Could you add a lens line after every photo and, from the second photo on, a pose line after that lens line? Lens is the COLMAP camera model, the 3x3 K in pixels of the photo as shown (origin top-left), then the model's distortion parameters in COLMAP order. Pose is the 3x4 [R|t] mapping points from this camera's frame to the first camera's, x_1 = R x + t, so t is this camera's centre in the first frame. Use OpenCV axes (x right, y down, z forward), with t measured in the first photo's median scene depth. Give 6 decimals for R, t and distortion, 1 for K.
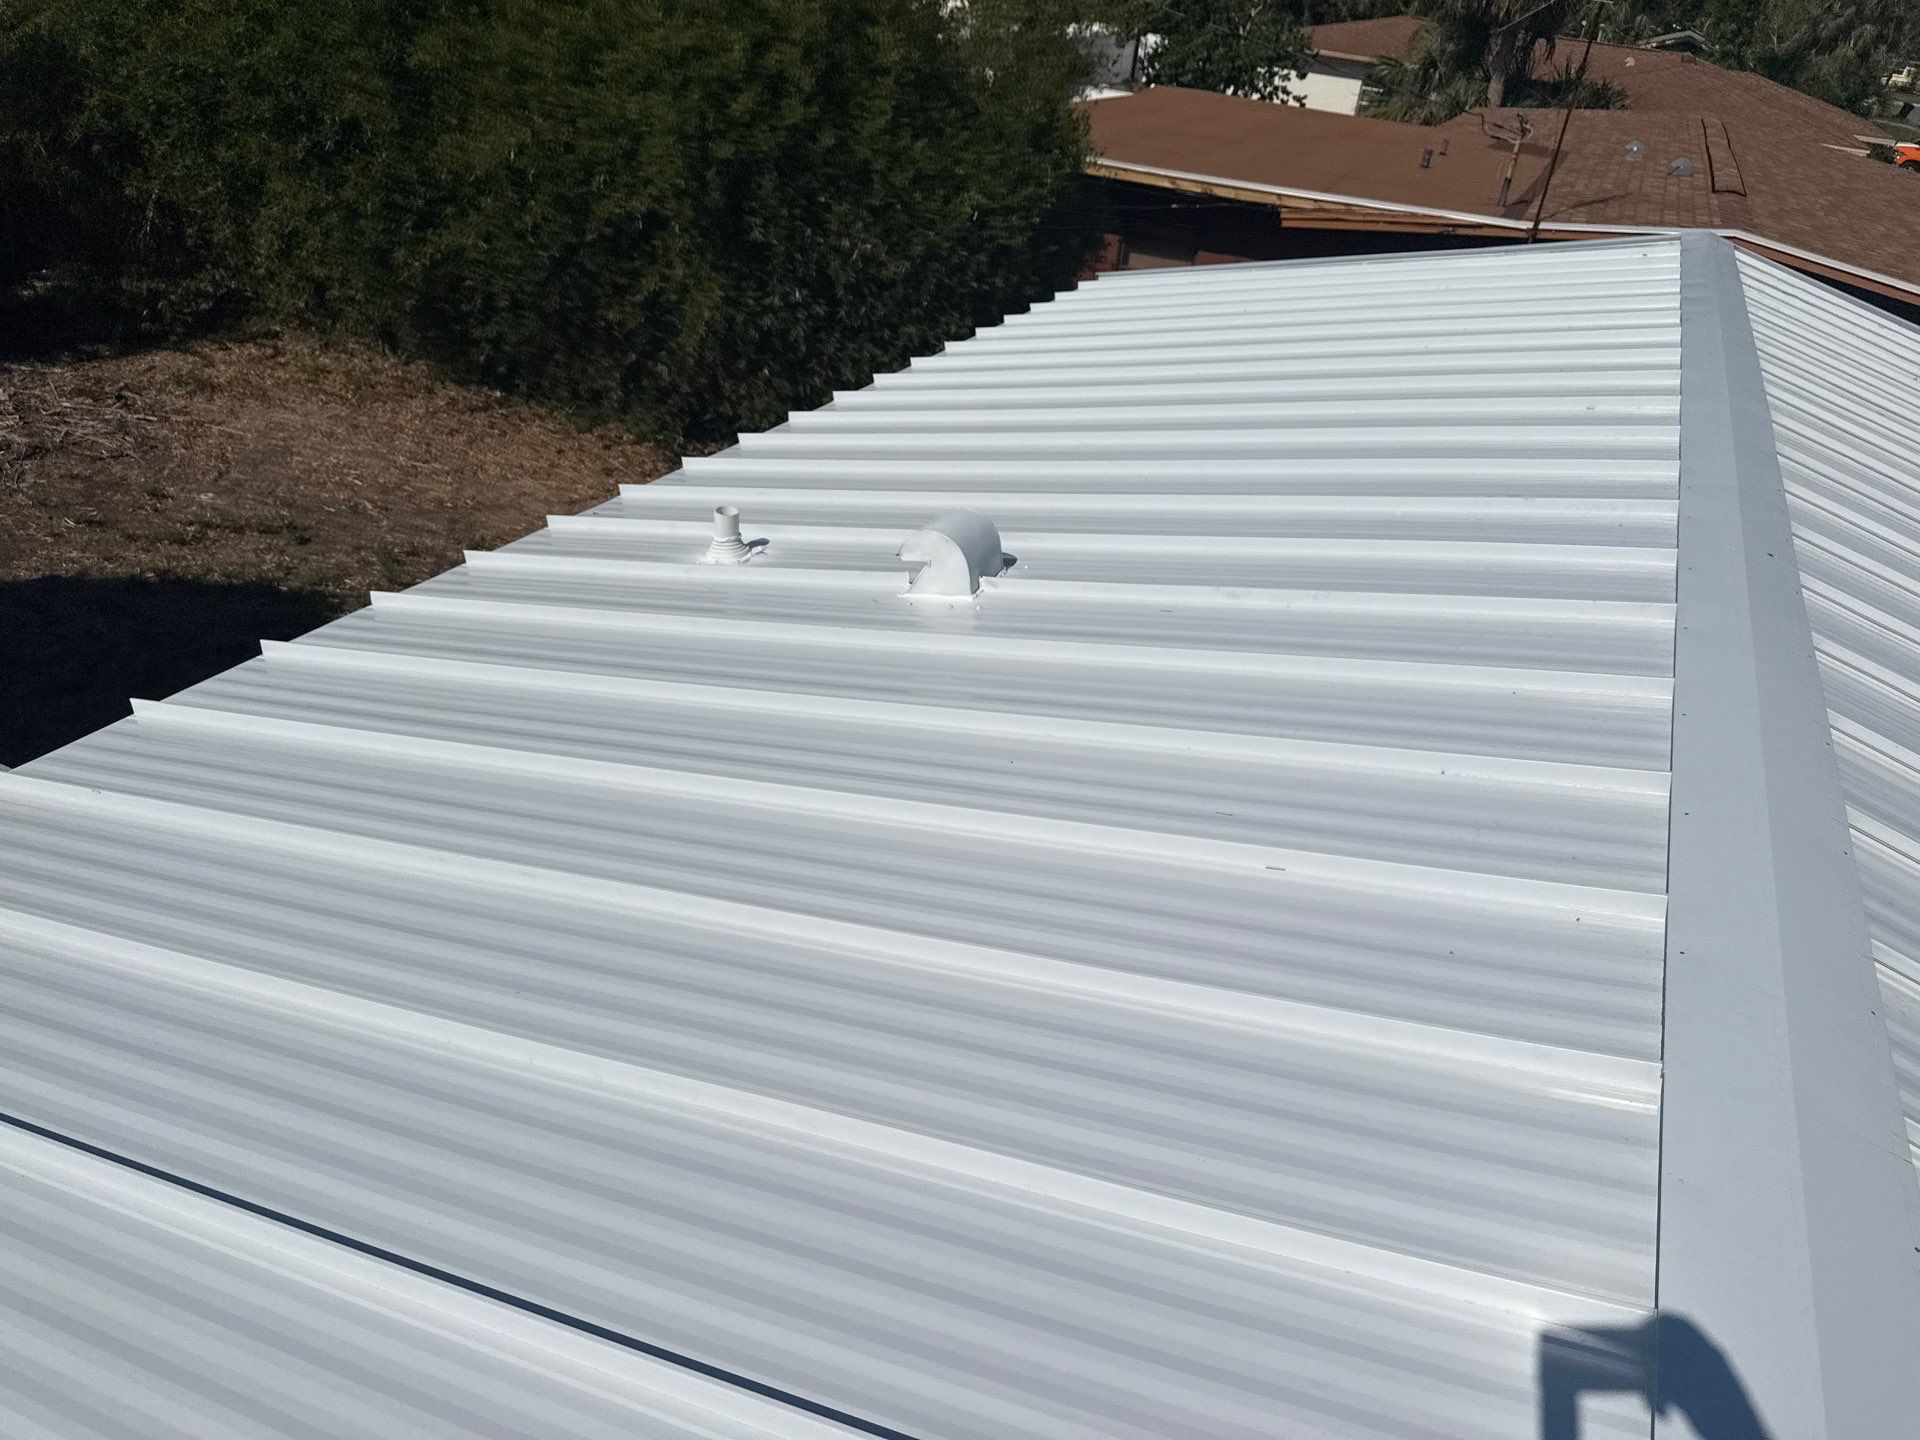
lens RADIAL K [[1368.0, 0, 969.7], [0, 1368.0, 753.7], [0, 0, 1]] dist [0.029351, -0.033019]
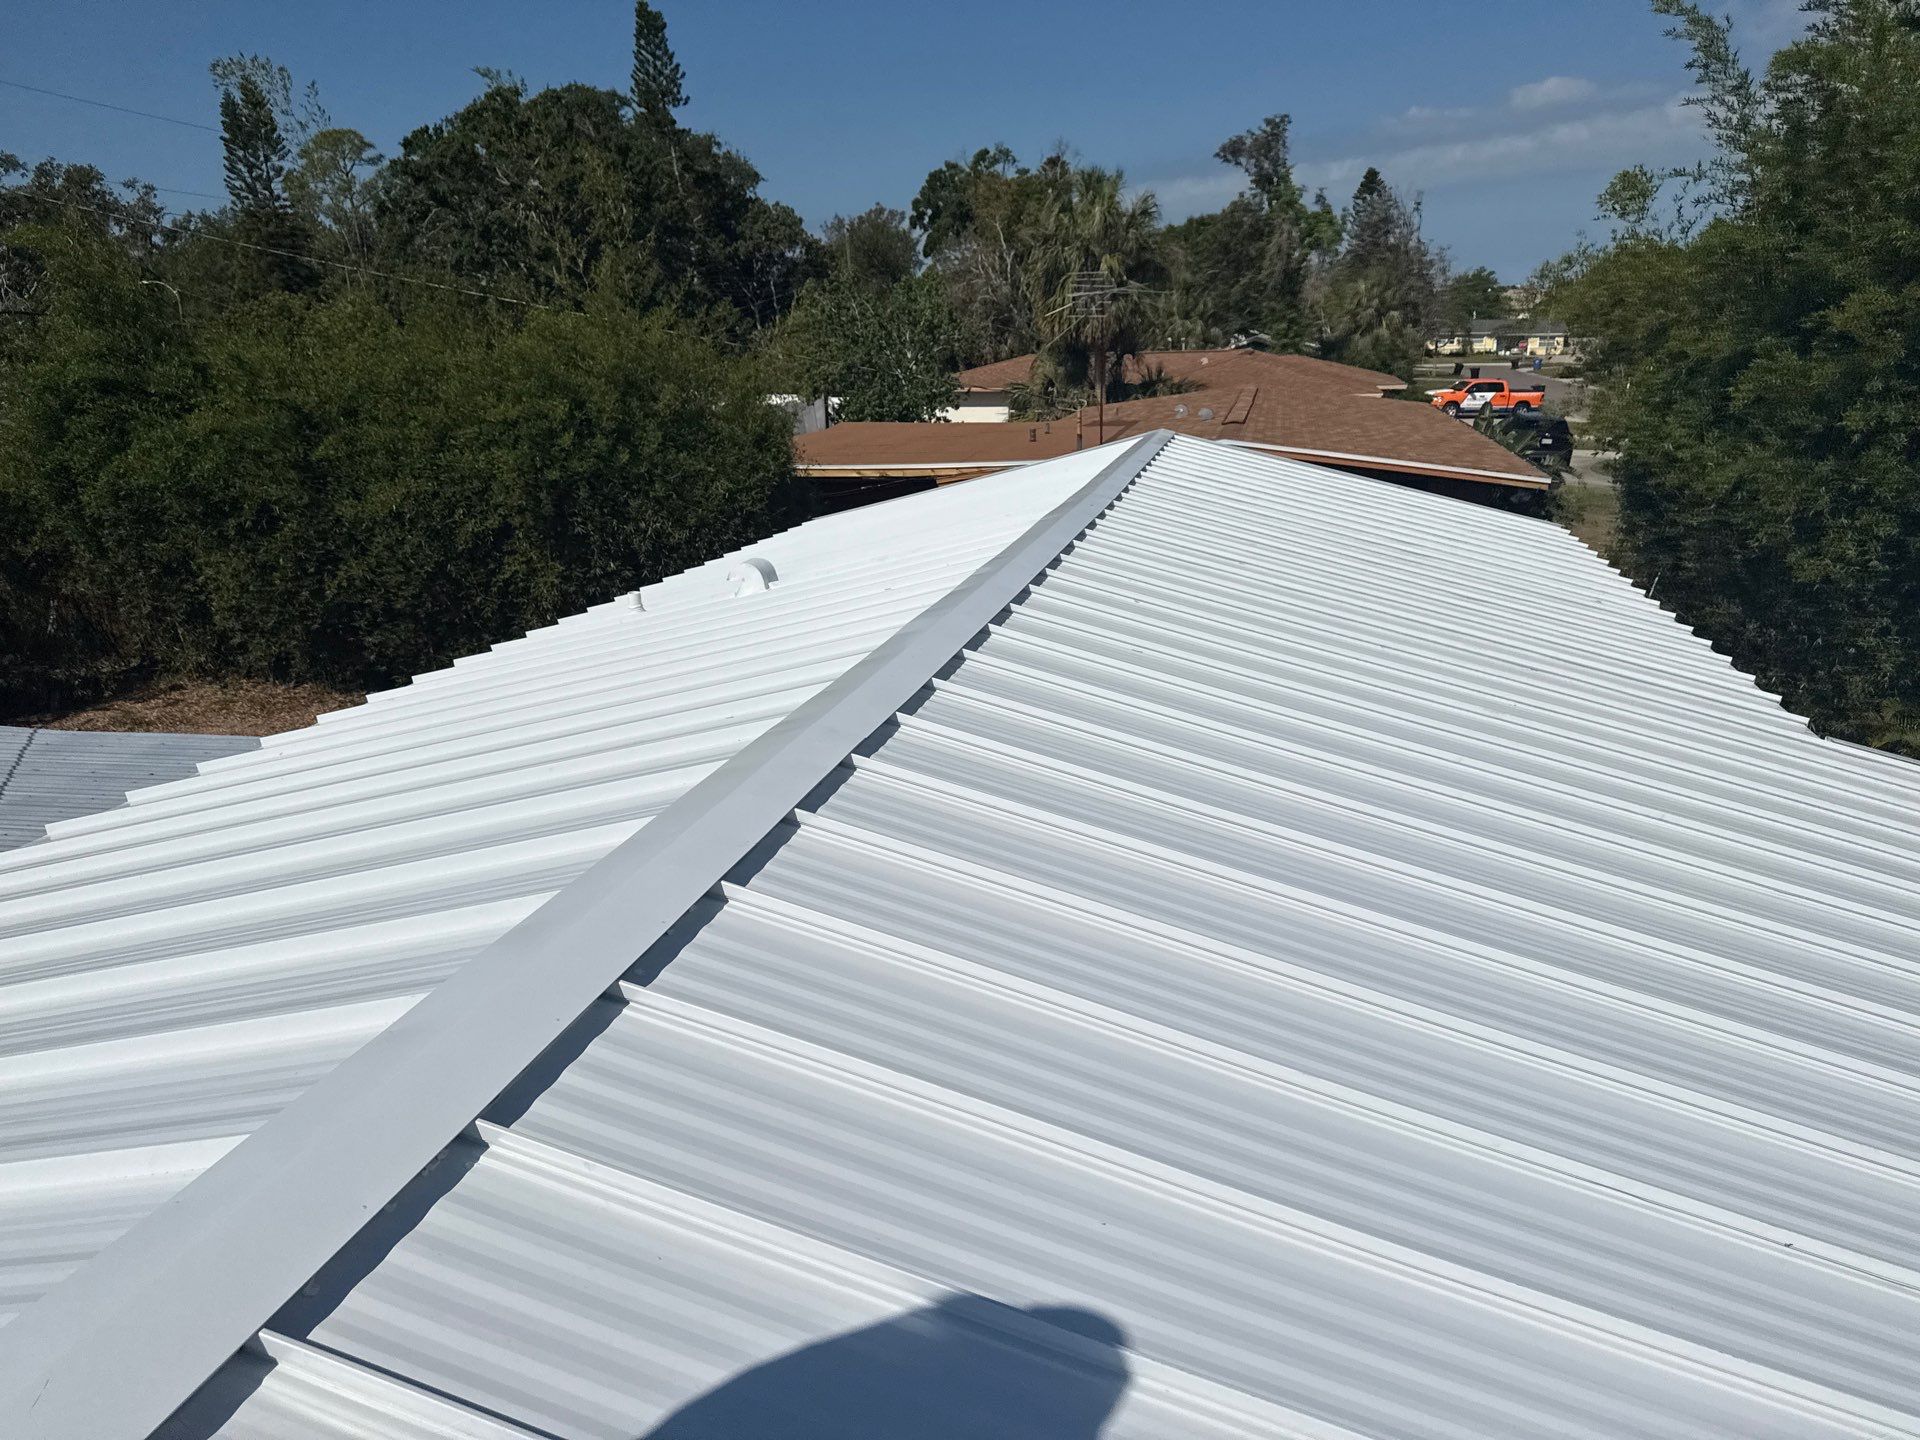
lens RADIAL K [[1368.0, 0, 962.7], [0, 1368.0, 723.0], [0, 0, 1]] dist [0.029351, -0.033019]
pose [[0.970492, -0.176722, 0.164058, -0.028875], [0.212392, 0.948612, -0.234573, 0.204781], [-0.114173, 0.262496, 0.958155, -0.323250]]
